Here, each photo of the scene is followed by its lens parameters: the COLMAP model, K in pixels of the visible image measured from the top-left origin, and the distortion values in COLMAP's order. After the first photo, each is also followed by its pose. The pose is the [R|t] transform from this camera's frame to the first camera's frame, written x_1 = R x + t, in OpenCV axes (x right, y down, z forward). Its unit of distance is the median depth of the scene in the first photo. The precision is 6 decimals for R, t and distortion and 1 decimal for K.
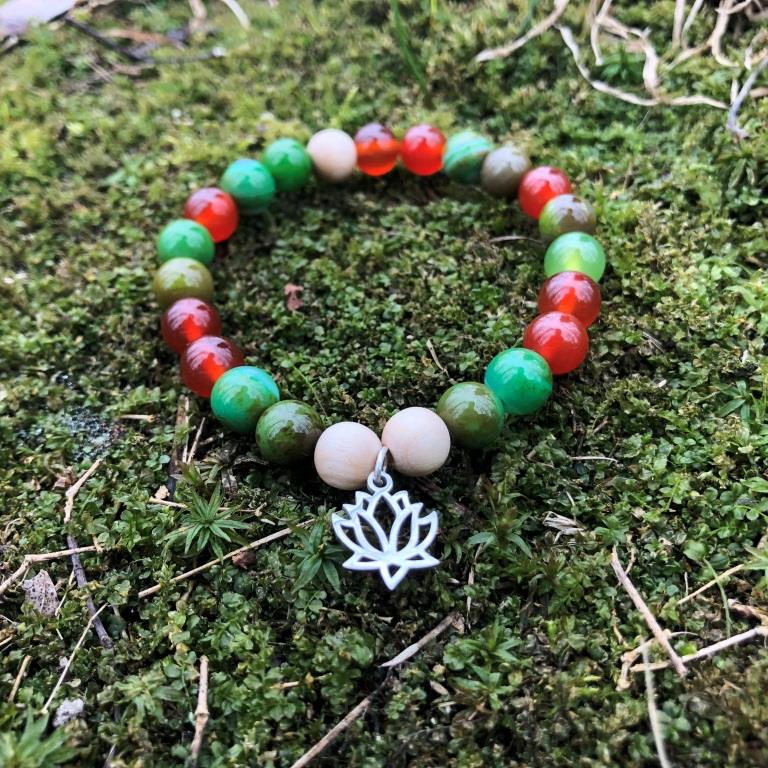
lens RADIAL K [[659.7, 0, 384.0], [0, 659.7, 384.0], [0, 0, 1]] dist [0.062700, -0.134067]
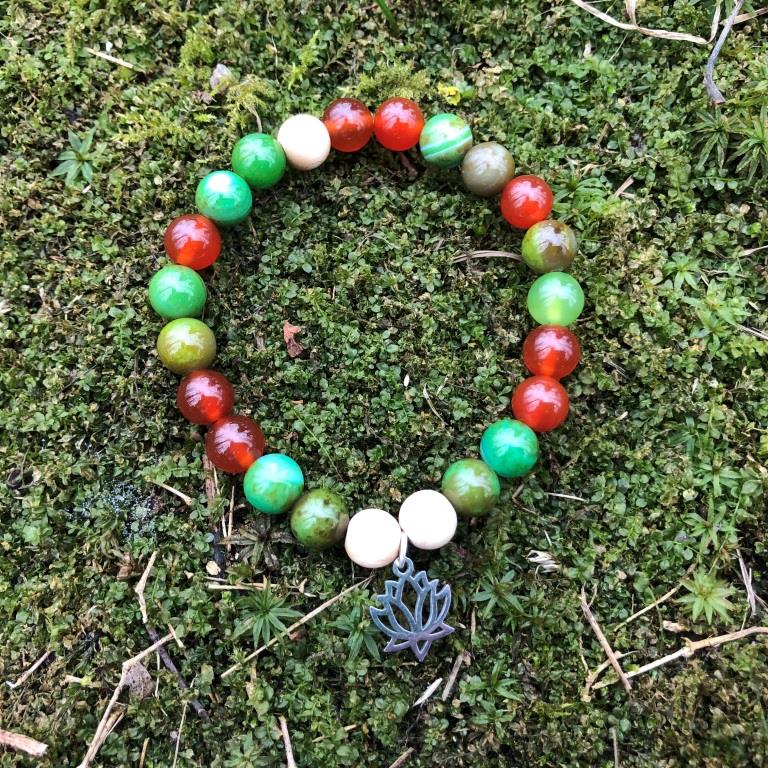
lens RADIAL K [[659.7, 0, 384.0], [0, 659.7, 384.0], [0, 0, 1]] dist [0.062700, -0.134067]
pose [[0.992826, -0.068253, 0.098173, -0.132153], [0.028936, 0.933813, 0.356588, -0.576419], [-0.116014, -0.351190, 0.929089, -0.015462]]
